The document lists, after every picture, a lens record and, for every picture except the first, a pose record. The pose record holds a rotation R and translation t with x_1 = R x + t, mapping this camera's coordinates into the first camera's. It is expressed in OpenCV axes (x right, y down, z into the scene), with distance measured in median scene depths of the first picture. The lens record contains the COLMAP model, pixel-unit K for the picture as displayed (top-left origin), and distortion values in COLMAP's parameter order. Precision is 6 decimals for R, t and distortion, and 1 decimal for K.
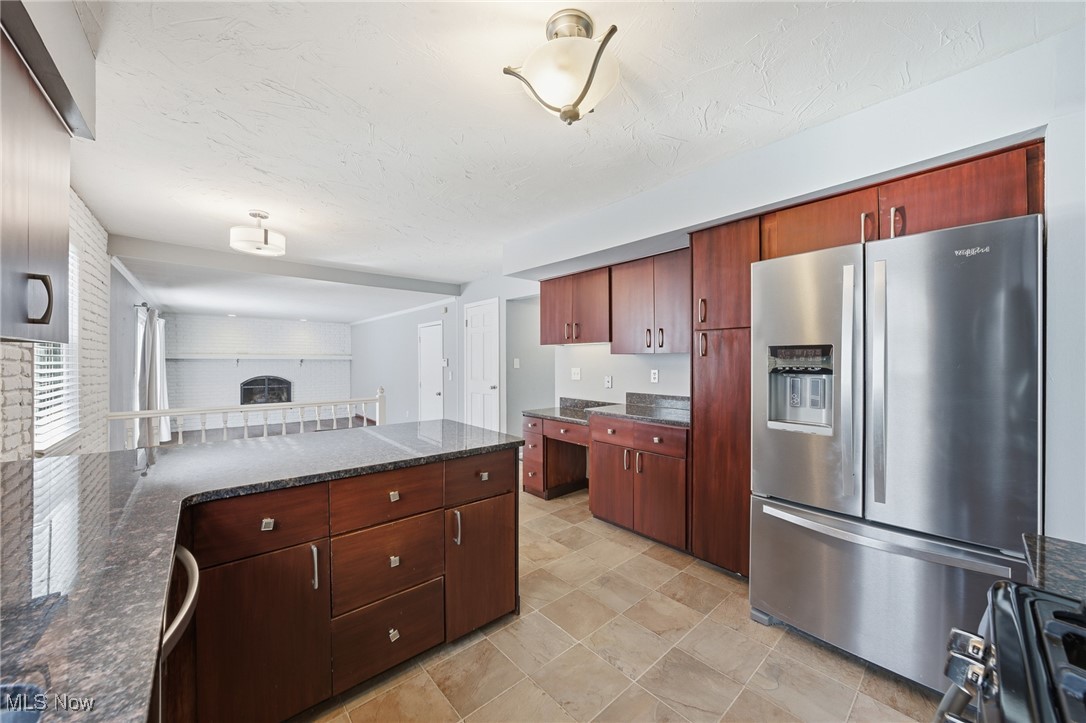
lens RADIAL K [[394.9, 0, 543.0], [0, 394.9, 361.5], [0, 0, 1]] dist [-0.007712, 0.000001]
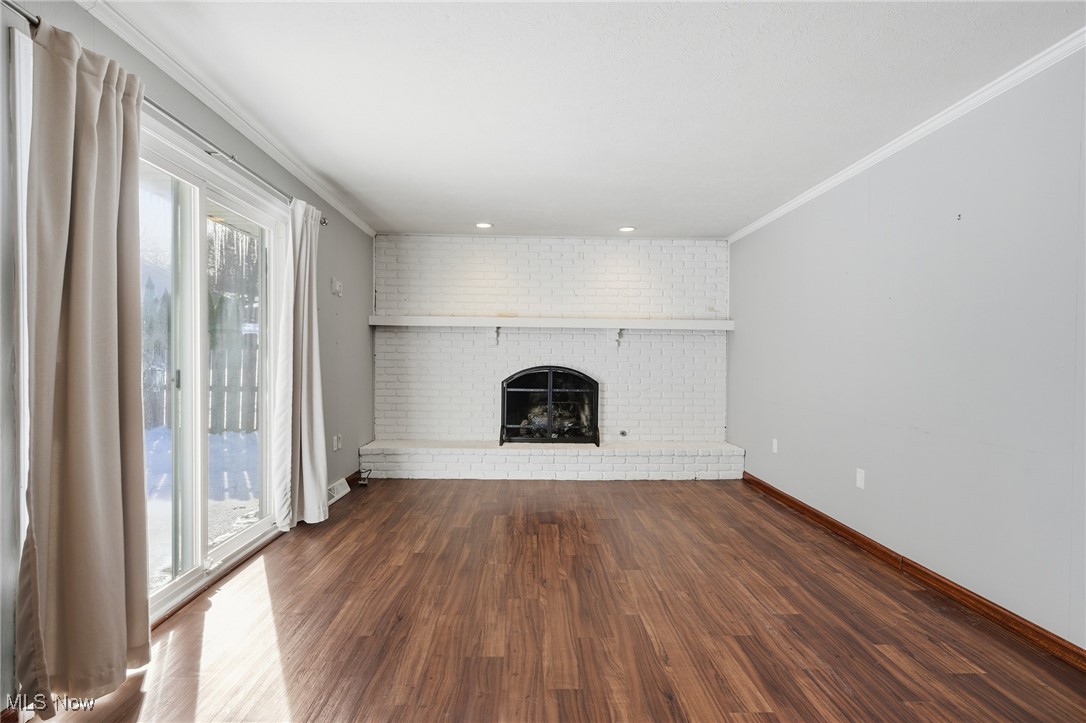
lens RADIAL K [[512.1, 0, 543.0], [0, 512.1, 361.5], [0, 0, 1]] dist [0.004621, 0.000943]
pose [[0.783102, 0.008949, -0.621828, -0.359358], [-0.008311, 0.999958, 0.003924, 0.029555], [0.621837, 0.002095, 0.783144, 0.554486]]
